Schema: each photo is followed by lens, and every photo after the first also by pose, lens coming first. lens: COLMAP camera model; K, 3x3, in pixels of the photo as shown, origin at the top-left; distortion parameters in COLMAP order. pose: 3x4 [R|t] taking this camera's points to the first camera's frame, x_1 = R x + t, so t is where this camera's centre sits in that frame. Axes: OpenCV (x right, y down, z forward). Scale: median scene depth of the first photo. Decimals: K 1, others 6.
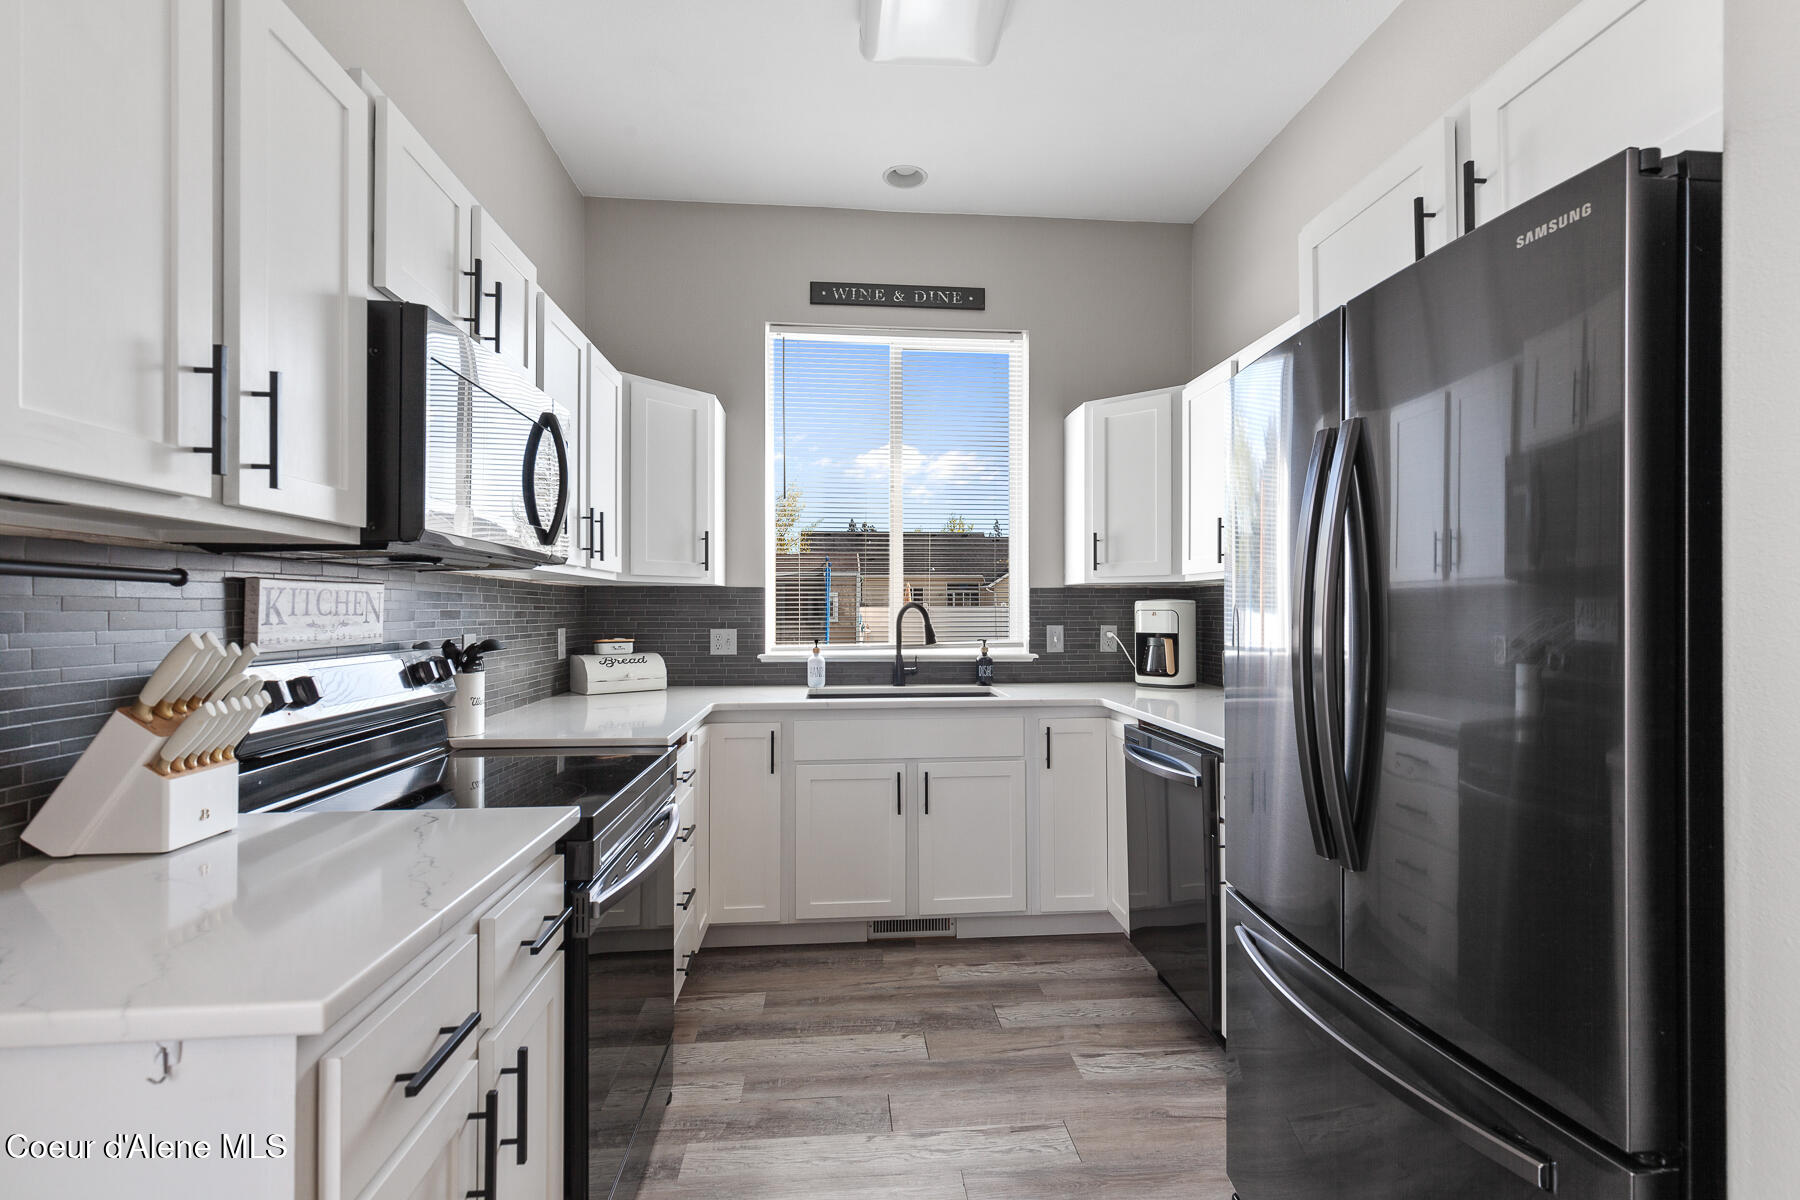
lens RADIAL K [[820.5, 0, 911.9], [0, 820.5, 600.2], [0, 0, 1]] dist [0.005941, -0.001107]
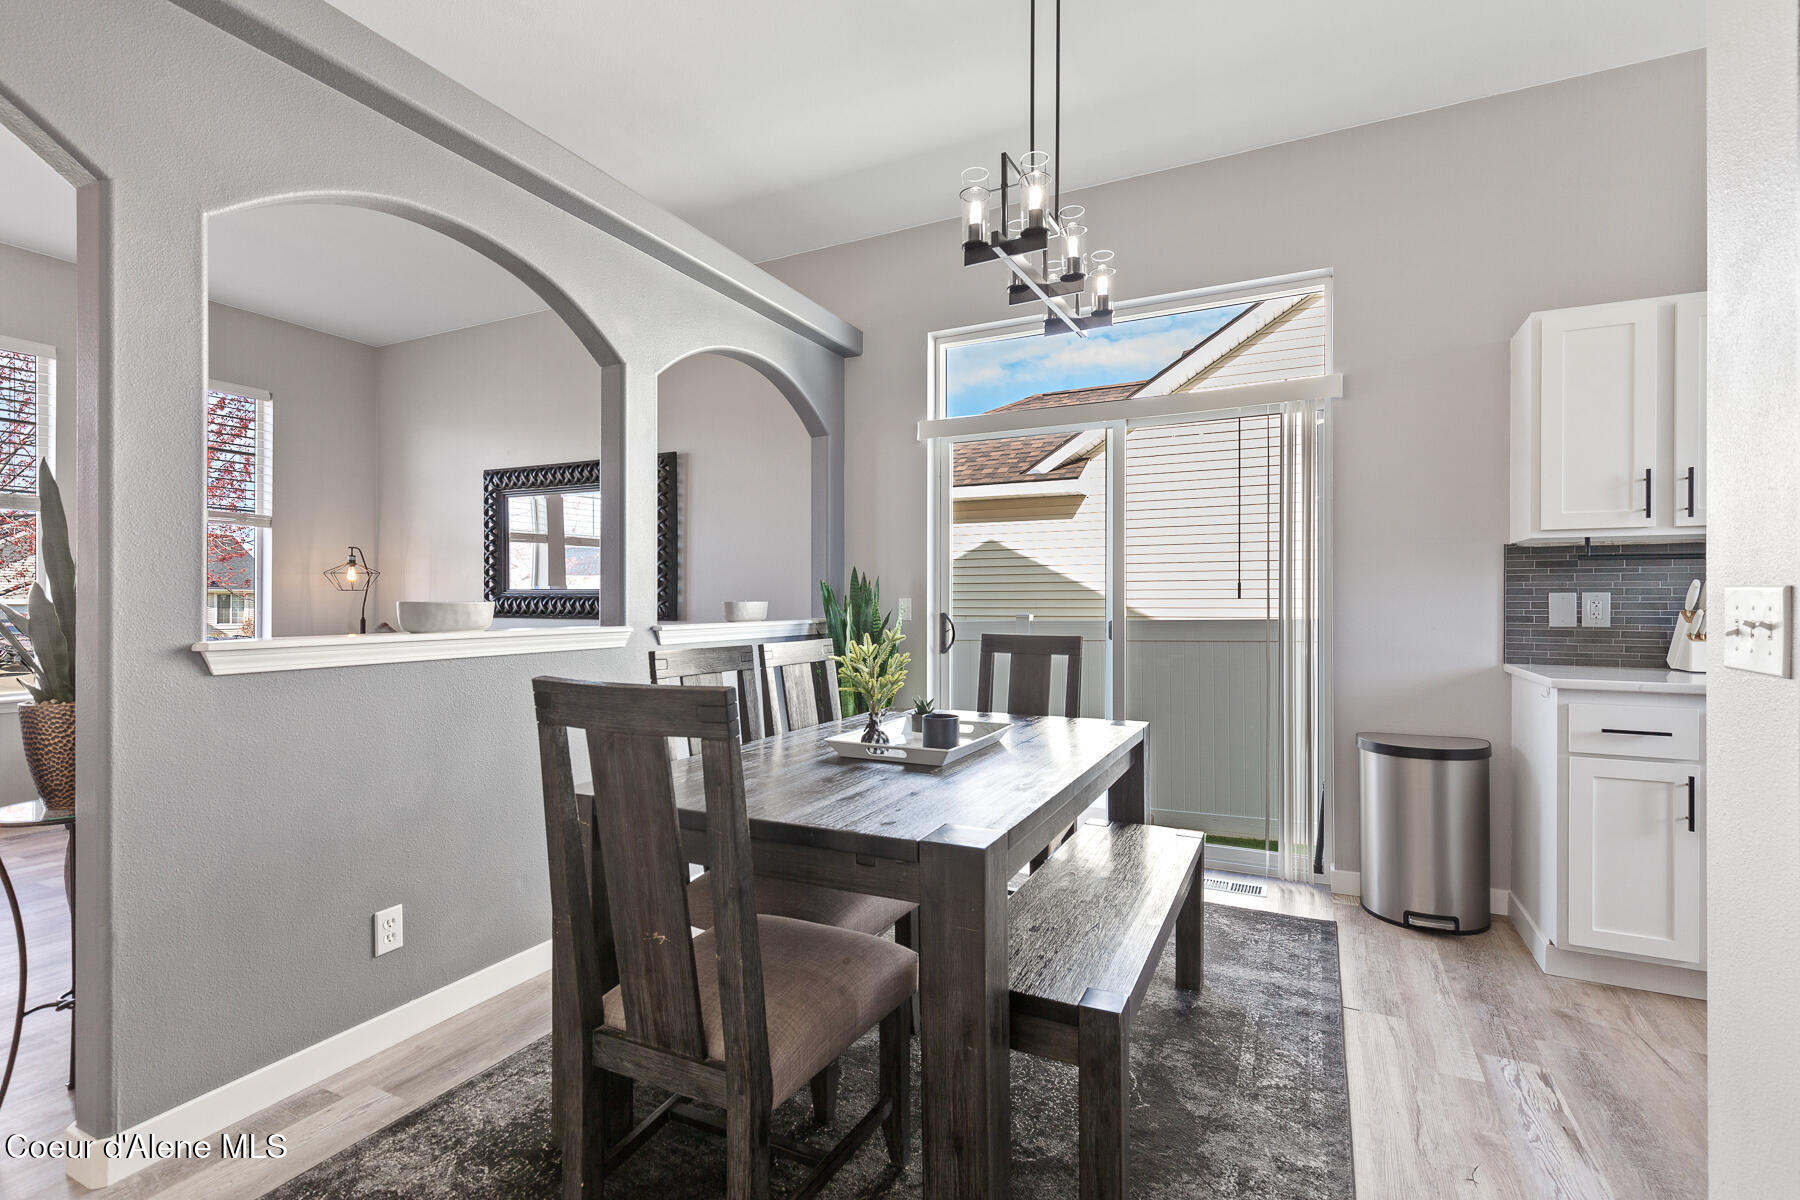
lens RADIAL K [[820.5, 0, 901.9], [0, 820.5, 603.7], [0, 0, 1]] dist [0.005941, -0.001107]
pose [[-0.518888, -0.001354, -0.854841, 0.734059], [0.006929, 0.999959, -0.005789, 0.033061], [0.854814, -0.008927, -0.518858, 0.090623]]
